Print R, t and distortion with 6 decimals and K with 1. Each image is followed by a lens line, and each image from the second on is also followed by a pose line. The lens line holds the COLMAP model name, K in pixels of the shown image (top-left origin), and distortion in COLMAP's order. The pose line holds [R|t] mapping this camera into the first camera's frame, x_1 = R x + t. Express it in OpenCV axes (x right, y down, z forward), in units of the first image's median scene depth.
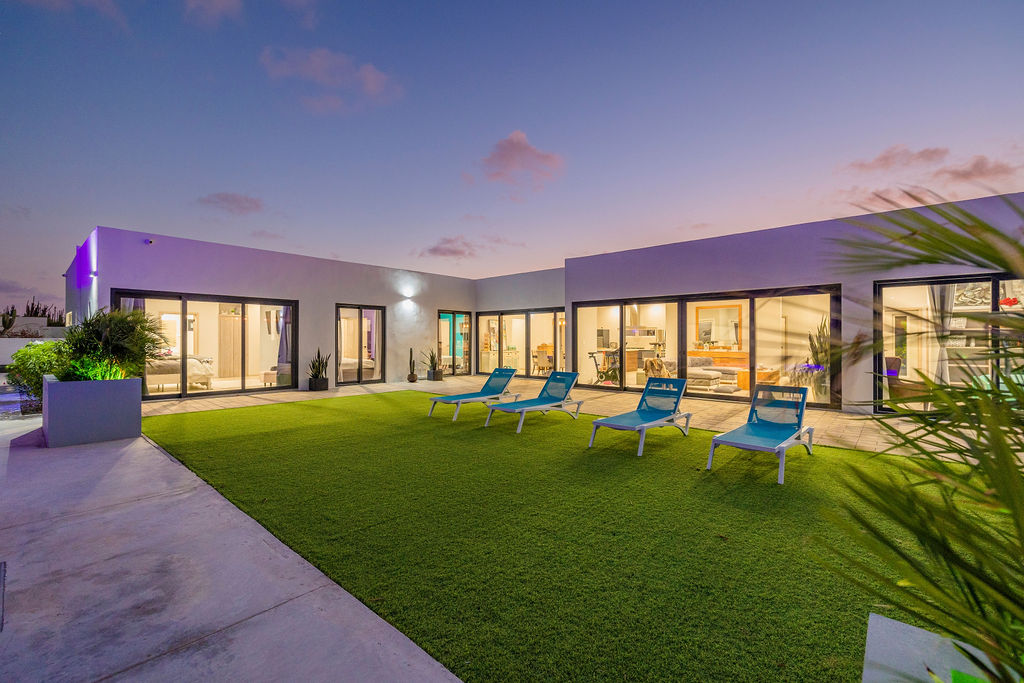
lens RADIAL K [[432.0, 0, 521.8], [0, 432.0, 345.0], [0, 0, 1]] dist [0.000233, -0.000174]
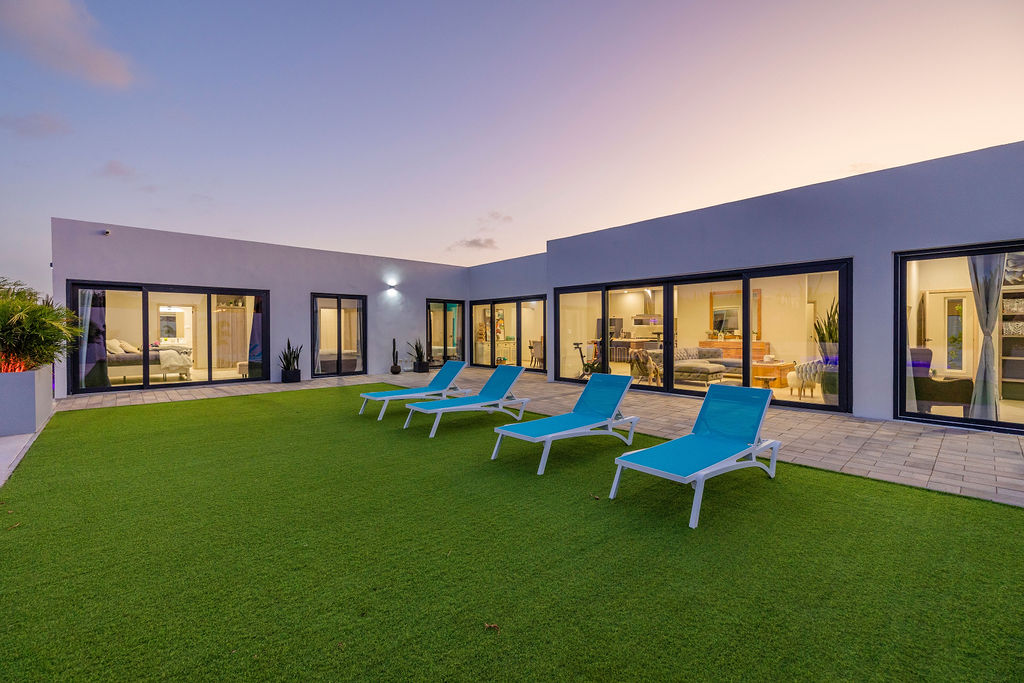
lens RADIAL K [[432.0, 0, 505.2], [0, 432.0, 329.7], [0, 0, 1]] dist [0.000233, -0.000174]
pose [[0.994186, -0.004335, -0.107585, 0.109662], [0.003008, 0.999917, -0.012493, -0.000009], [0.107631, 0.012096, 0.994117, 0.073516]]
